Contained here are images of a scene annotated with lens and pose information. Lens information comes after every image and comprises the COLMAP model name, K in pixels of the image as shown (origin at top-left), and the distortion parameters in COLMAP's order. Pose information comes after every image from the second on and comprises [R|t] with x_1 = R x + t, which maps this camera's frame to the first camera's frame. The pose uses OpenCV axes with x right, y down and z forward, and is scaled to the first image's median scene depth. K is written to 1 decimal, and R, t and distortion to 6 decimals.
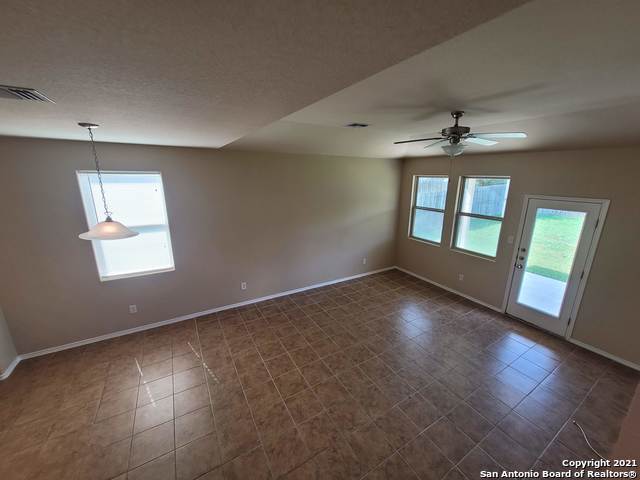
lens RADIAL K [[250.7, 0, 326.1], [0, 250.7, 237.8], [0, 0, 1]] dist [-0.000168, -0.001165]
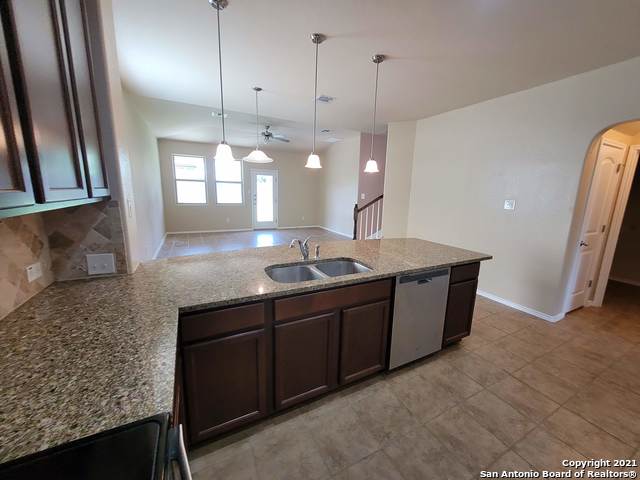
lens RADIAL K [[250.7, 0, 326.1], [0, 250.7, 237.8], [0, 0, 1]] dist [-0.000168, -0.001165]
pose [[0.060110, -0.192816, 0.979392, -1.725269], [0.214581, 0.960723, 0.175971, 0.193232], [-0.974855, 0.199582, 0.099124, 0.357877]]
